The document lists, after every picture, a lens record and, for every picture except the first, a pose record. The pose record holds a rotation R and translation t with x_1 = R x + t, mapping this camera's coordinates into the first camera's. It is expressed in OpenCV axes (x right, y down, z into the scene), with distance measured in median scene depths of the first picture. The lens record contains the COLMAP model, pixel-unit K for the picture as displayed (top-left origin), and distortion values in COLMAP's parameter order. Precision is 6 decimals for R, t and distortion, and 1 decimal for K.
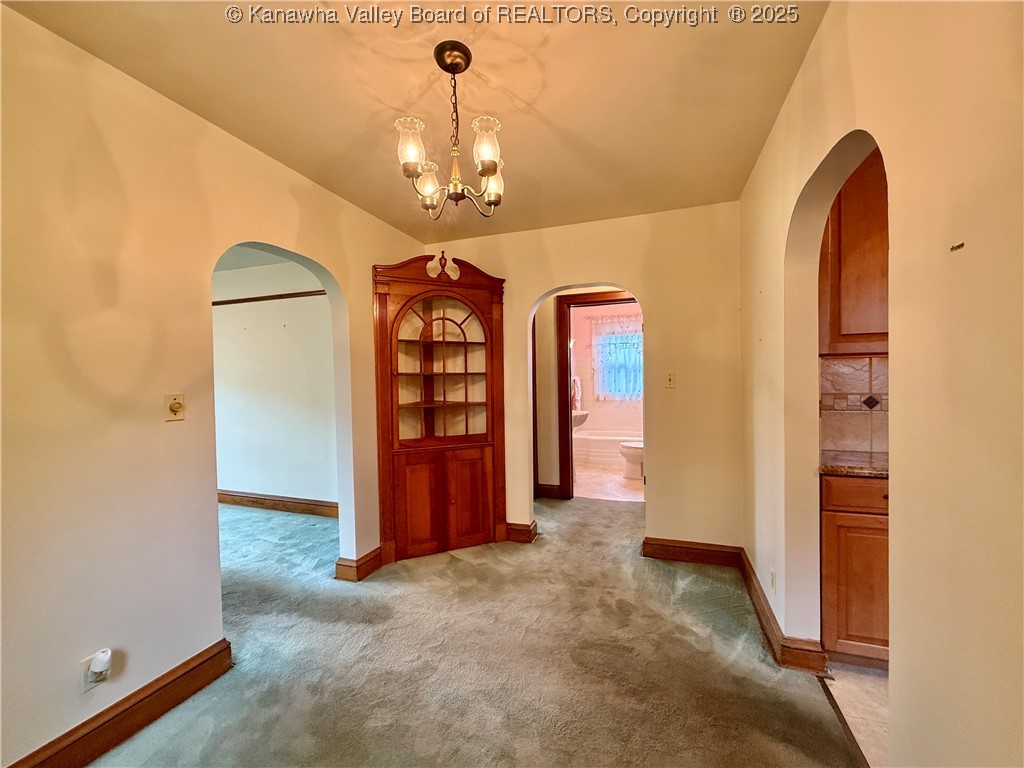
lens RADIAL K [[412.4, 0, 509.3], [0, 412.4, 385.6], [0, 0, 1]] dist [-0.005344, -0.000097]
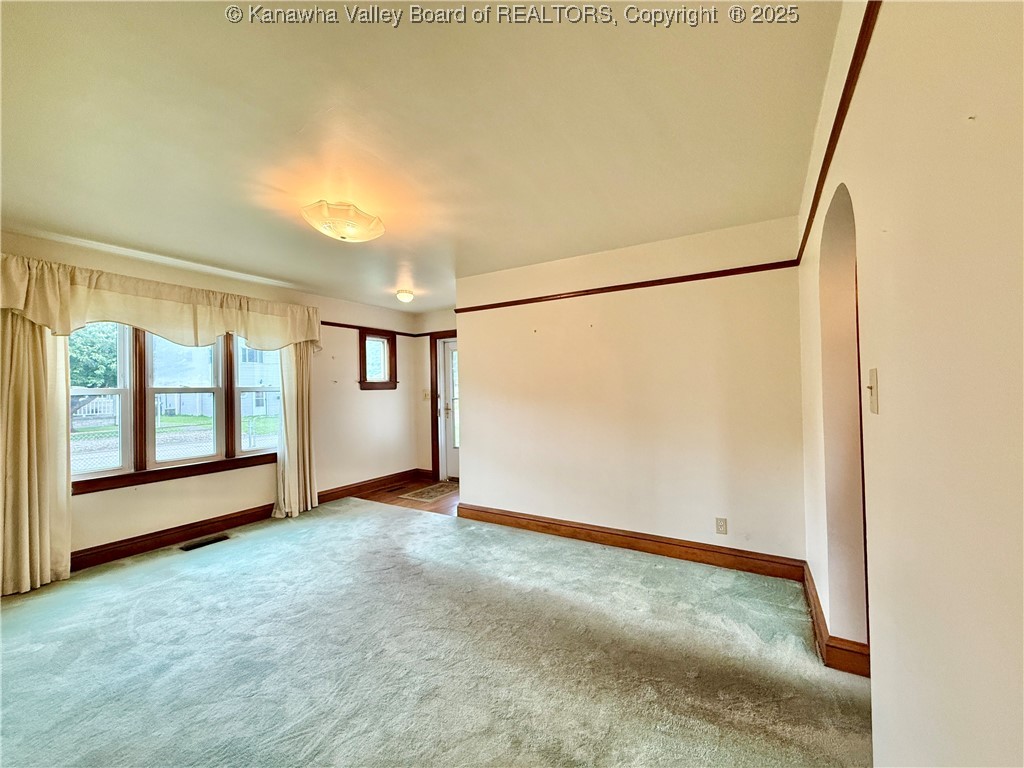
lens RADIAL K [[412.4, 0, 516.9], [0, 412.4, 387.1], [0, 0, 1]] dist [-0.005344, -0.000097]
pose [[0.976193, -0.005715, -0.216828, -0.519723], [-0.000587, 0.999580, -0.028988, 0.009779], [0.216903, 0.028425, 0.975779, 0.127073]]
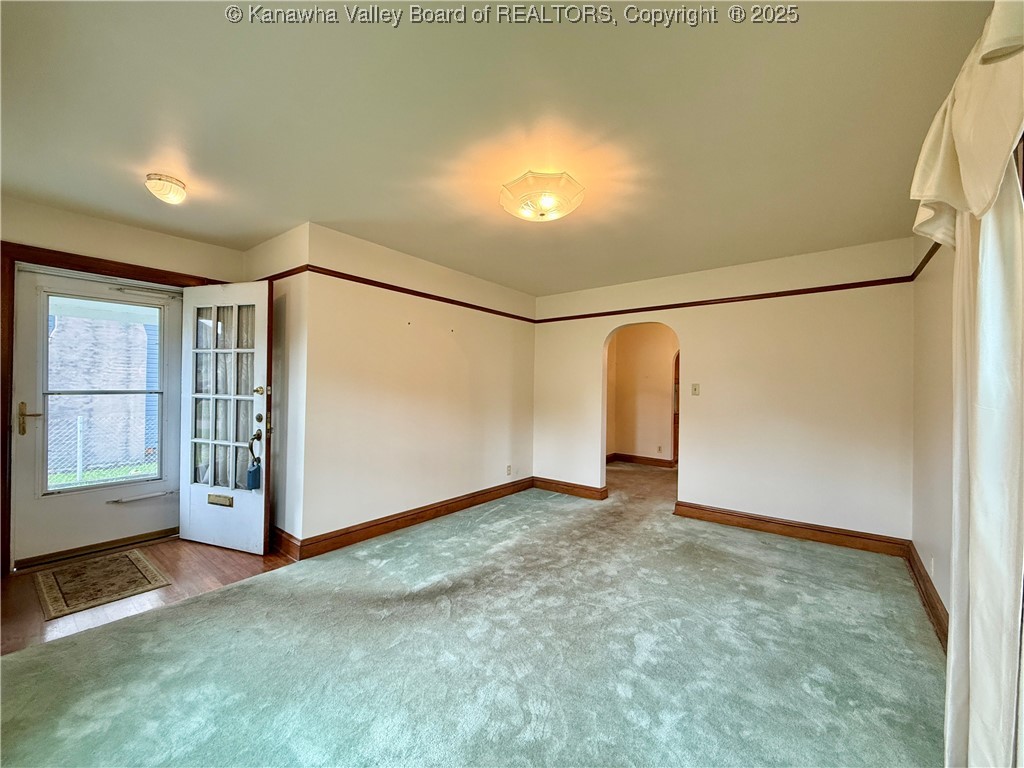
lens RADIAL K [[412.4, 0, 509.0], [0, 412.4, 384.4], [0, 0, 1]] dist [-0.005344, -0.000097]
pose [[0.341980, 0.023551, 0.939412, -1.453199], [0.017336, 0.999358, -0.031365, 0.025742], [-0.939547, 0.027012, 0.341352, 0.519177]]
